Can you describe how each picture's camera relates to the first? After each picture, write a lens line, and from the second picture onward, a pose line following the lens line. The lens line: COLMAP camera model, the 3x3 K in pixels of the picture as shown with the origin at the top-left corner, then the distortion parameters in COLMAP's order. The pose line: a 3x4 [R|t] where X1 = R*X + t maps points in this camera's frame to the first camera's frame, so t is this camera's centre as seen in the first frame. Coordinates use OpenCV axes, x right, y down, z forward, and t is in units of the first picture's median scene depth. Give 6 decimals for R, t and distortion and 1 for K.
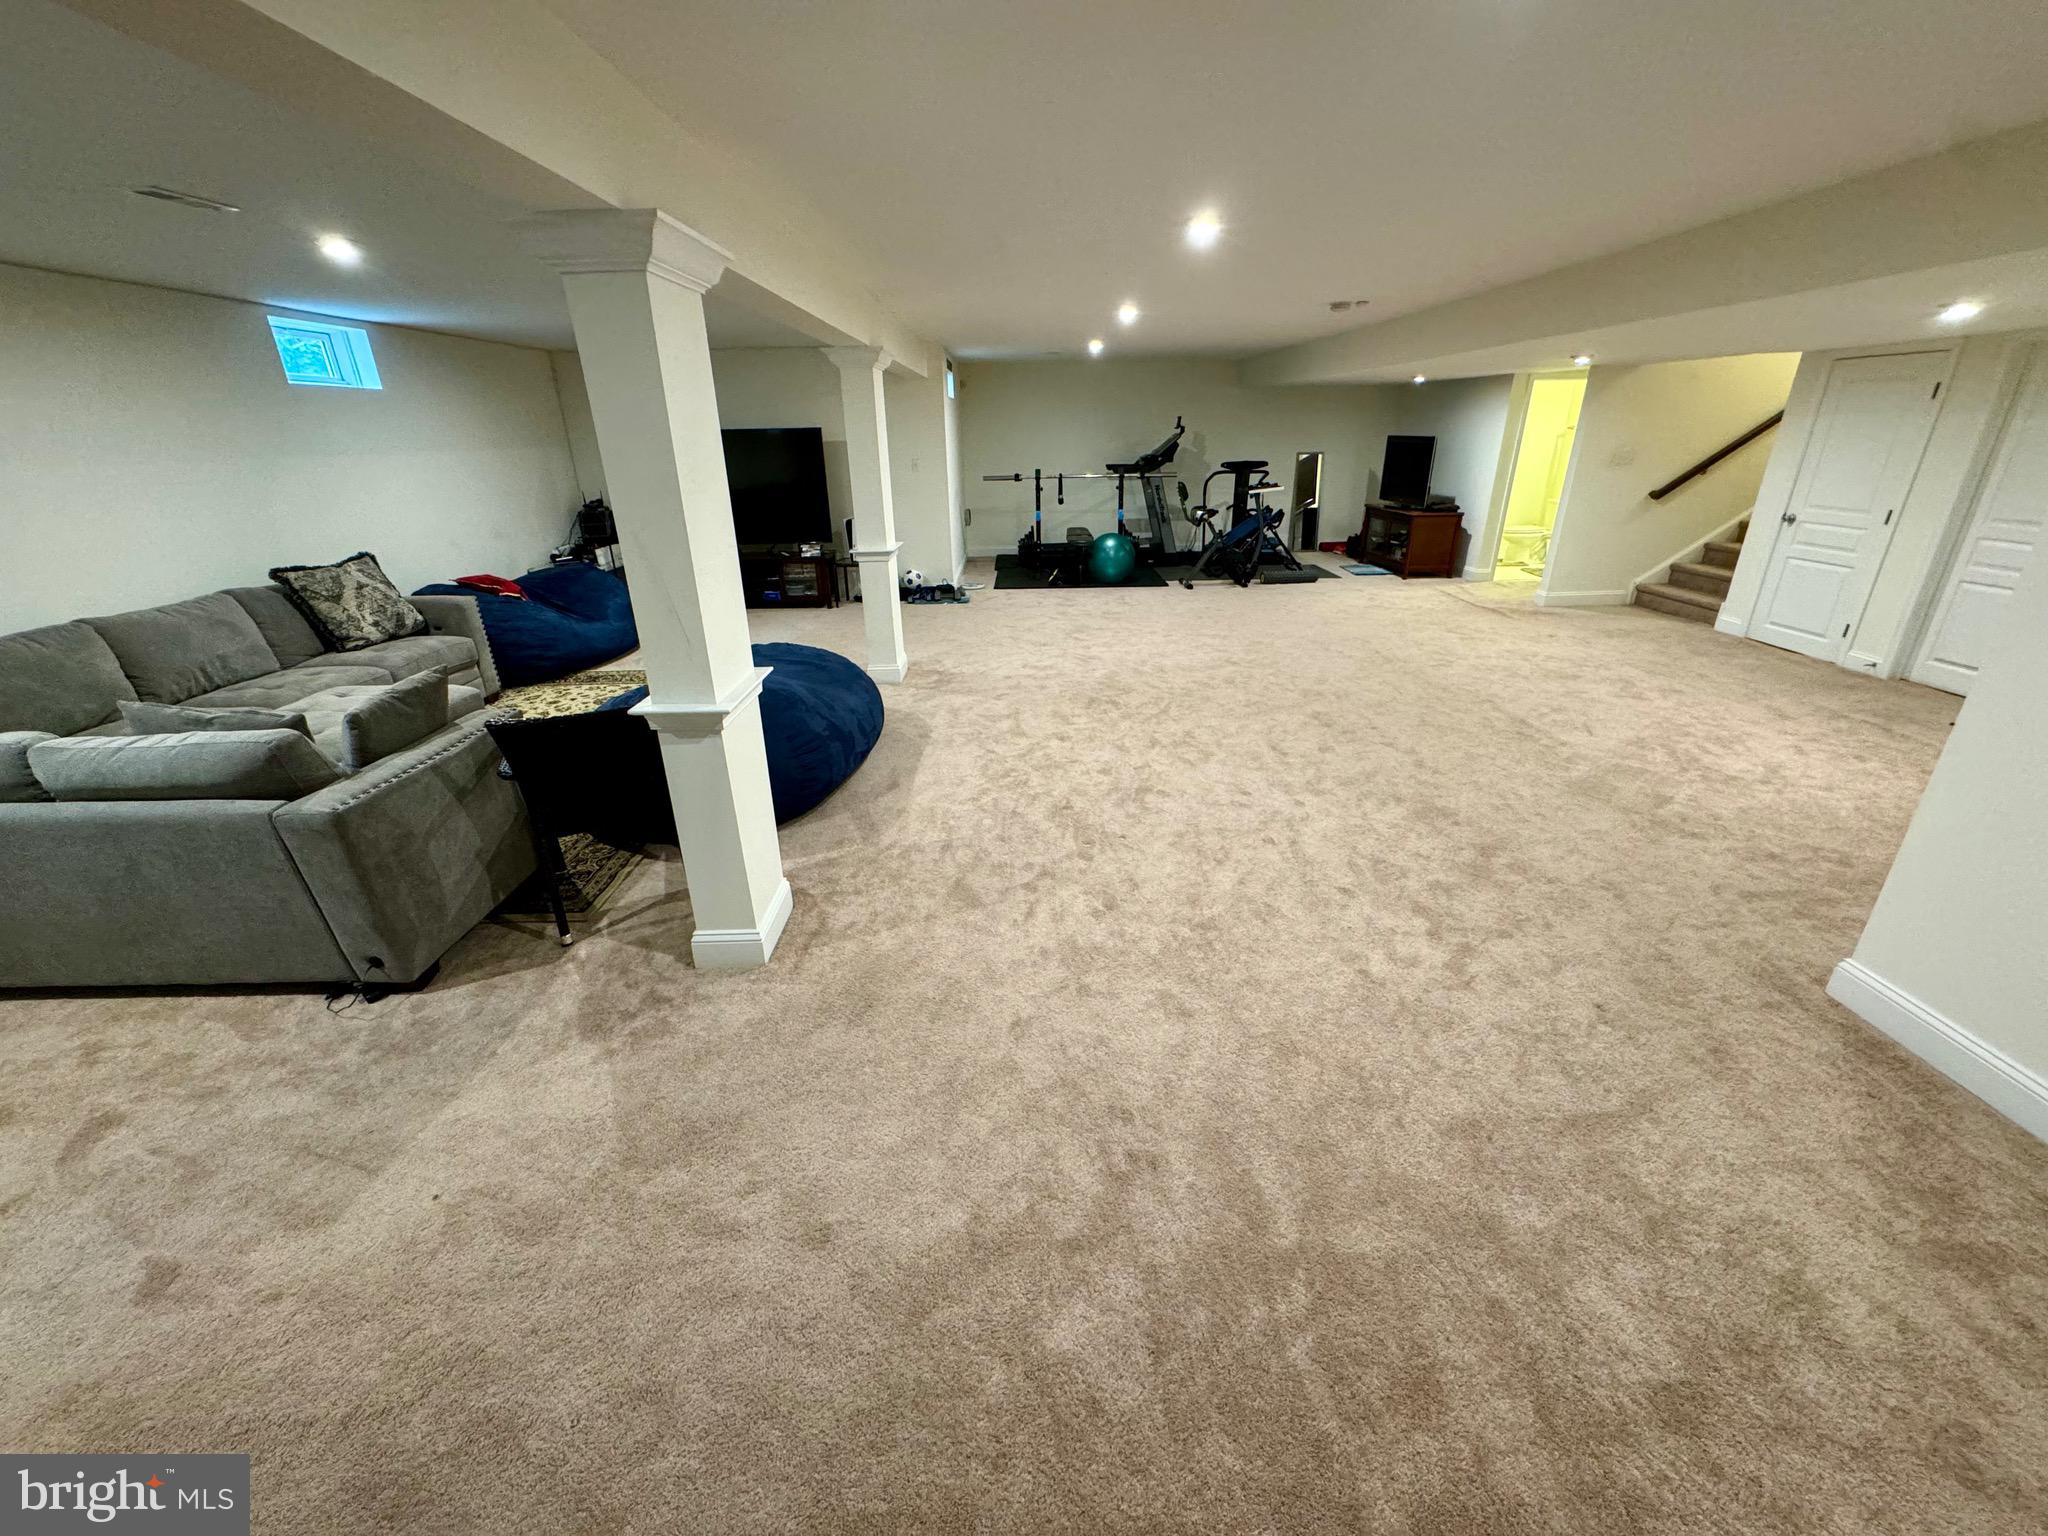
lens RADIAL K [[815.7, 0, 1024.6], [0, 815.7, 766.0], [0, 0, 1]] dist [-0.000451, 0.000358]
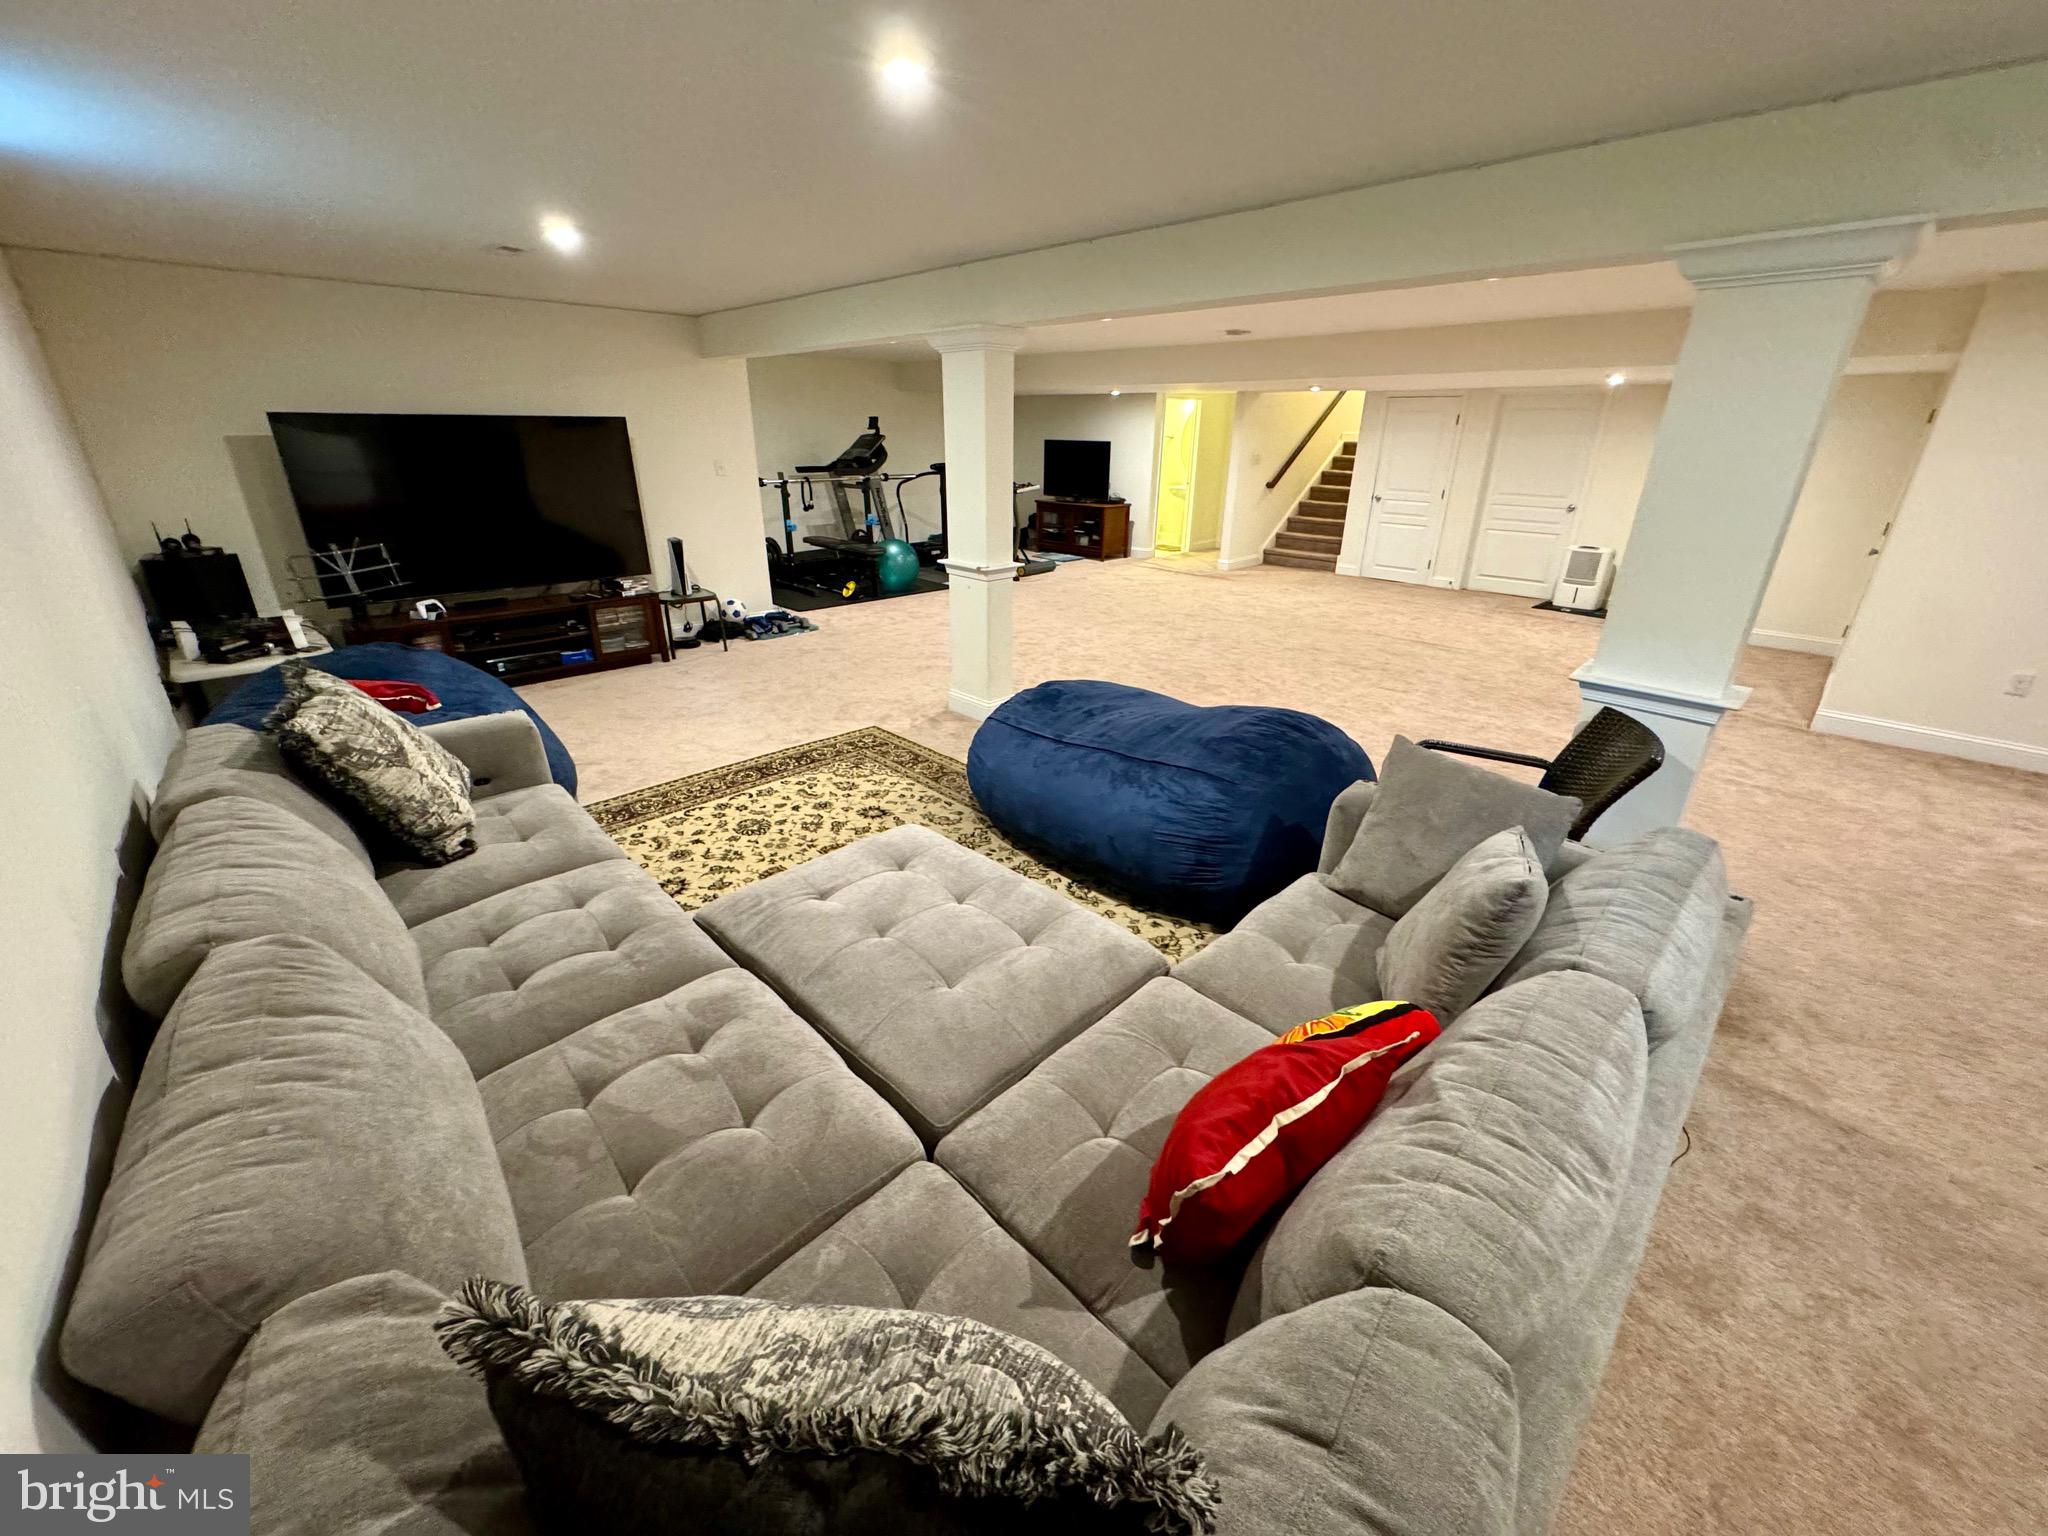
lens RADIAL K [[815.7, 0, 1026.3], [0, 815.7, 765.8], [0, 0, 1]] dist [-0.000451, 0.000358]
pose [[0.715242, -0.246085, 0.654118, -0.568723], [0.248029, 0.964411, 0.091613, -0.097995], [-0.653383, 0.096715, 0.750824, 0.263140]]
